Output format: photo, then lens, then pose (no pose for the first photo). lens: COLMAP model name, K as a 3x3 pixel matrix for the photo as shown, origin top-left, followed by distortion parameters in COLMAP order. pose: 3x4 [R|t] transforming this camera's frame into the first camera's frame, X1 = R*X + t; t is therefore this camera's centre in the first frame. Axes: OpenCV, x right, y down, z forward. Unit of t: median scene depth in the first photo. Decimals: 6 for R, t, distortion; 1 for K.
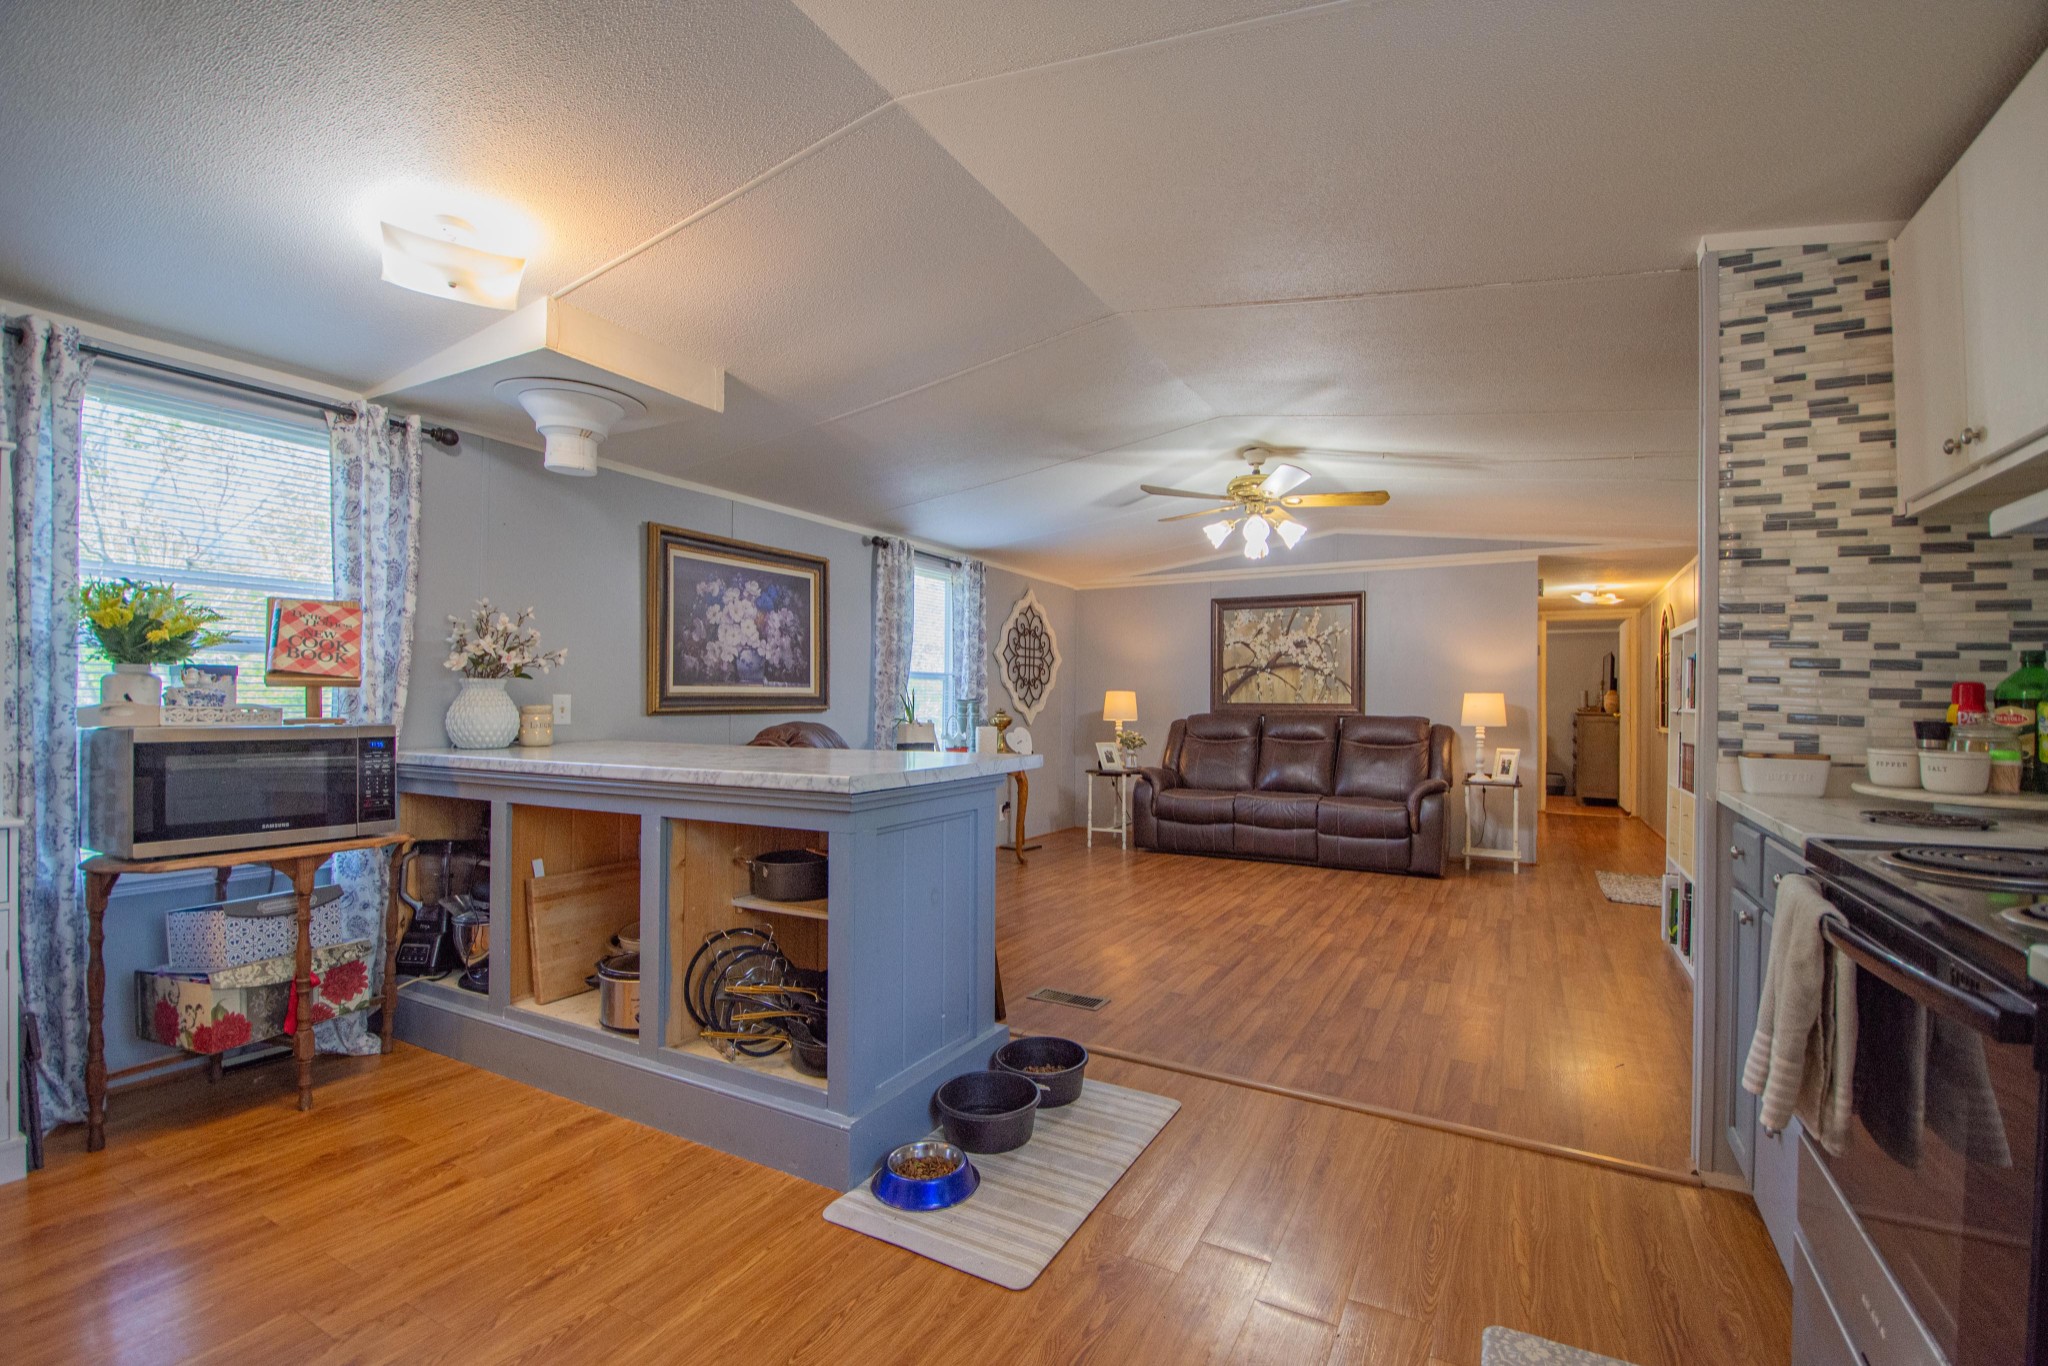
lens RADIAL K [[893.0, 0, 1033.7], [0, 893.0, 689.4], [0, 0, 1]] dist [0.006948, -0.014826]
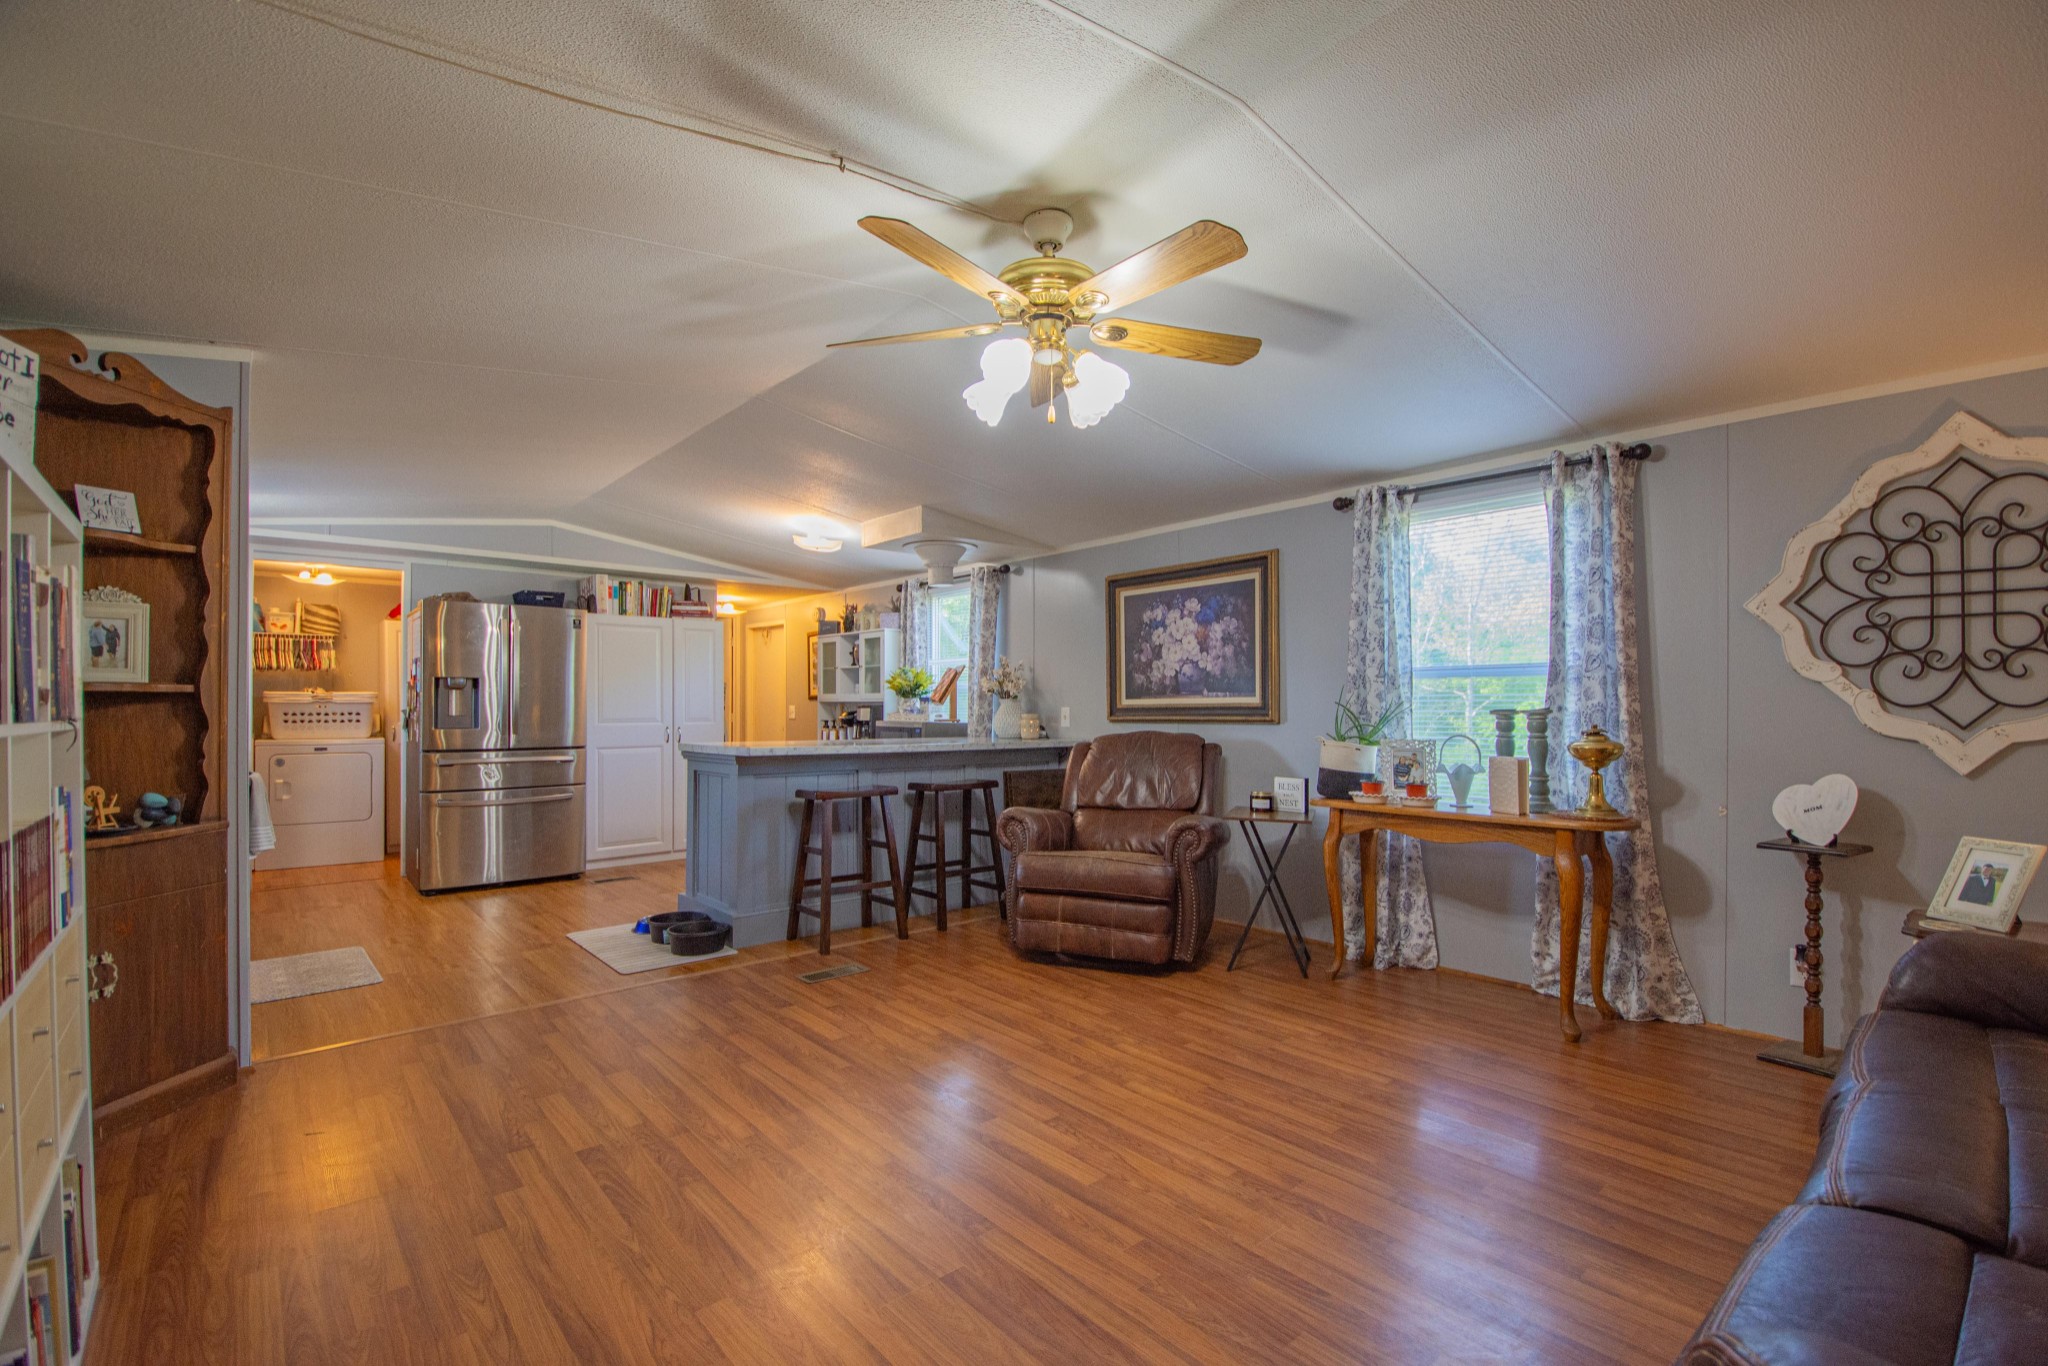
lens RADIAL K [[893.0, 0, 1045.1], [0, 893.0, 698.0], [0, 0, 1]] dist [0.006948, -0.014826]
pose [[-0.329173, -0.016063, -0.944133, 0.760175], [0.011808, 0.999707, -0.021126, 0.017720], [0.944196, -0.018103, -0.328887, 1.210564]]
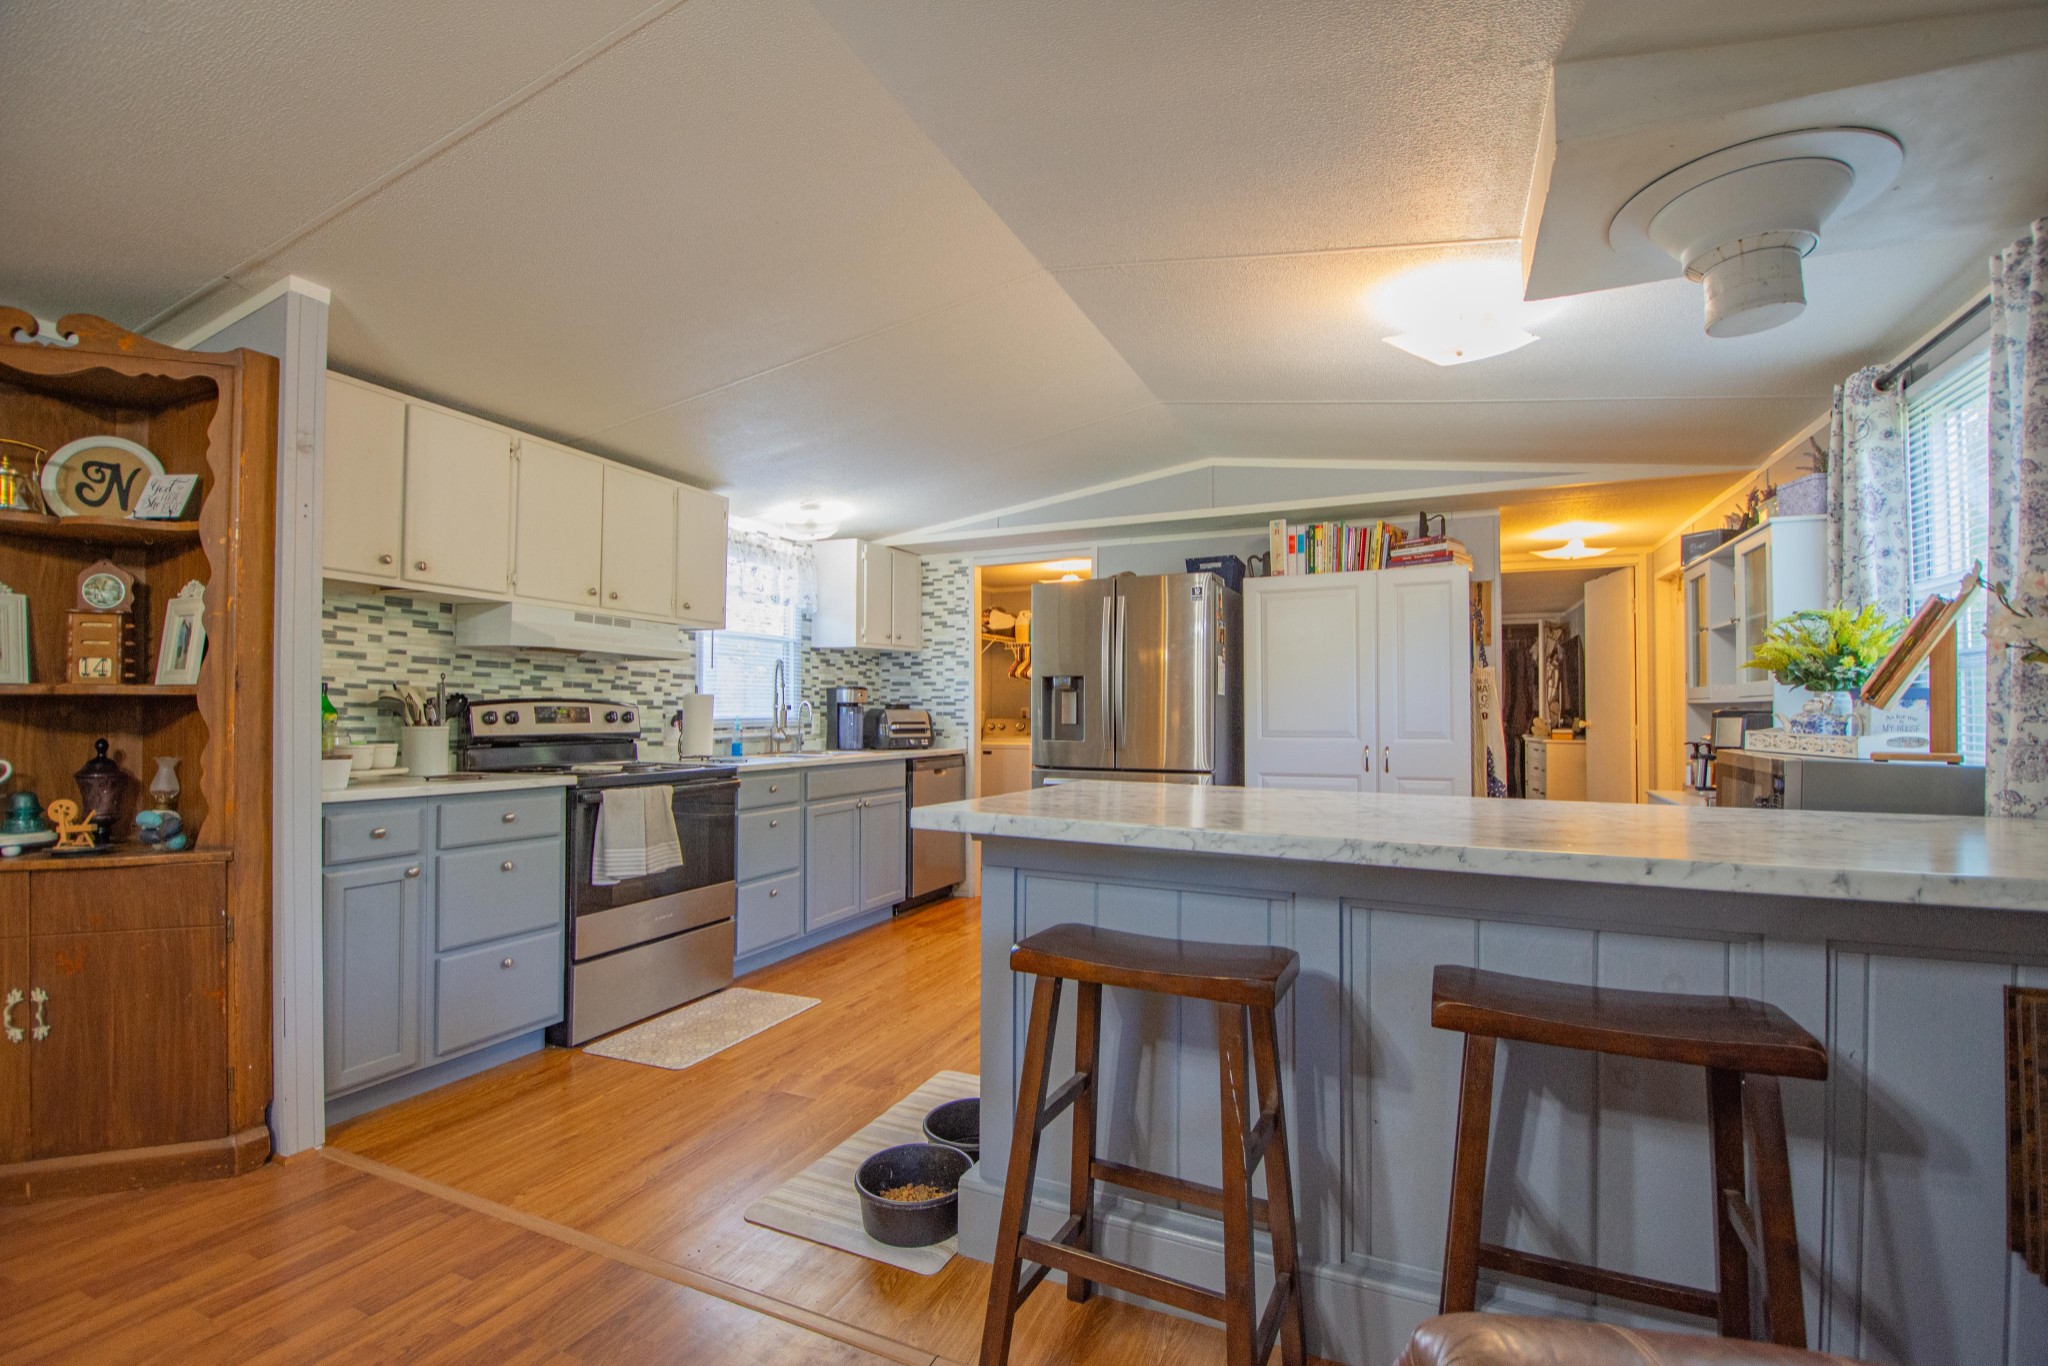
lens RADIAL K [[893.0, 0, 1039.4], [0, 893.0, 696.6], [0, 0, 1]] dist [0.006948, -0.014826]
pose [[-0.996491, -0.009843, -0.083118, -0.017386], [-0.007090, 0.999418, -0.033353, 0.009338], [0.083398, -0.032646, -0.995981, 1.021468]]
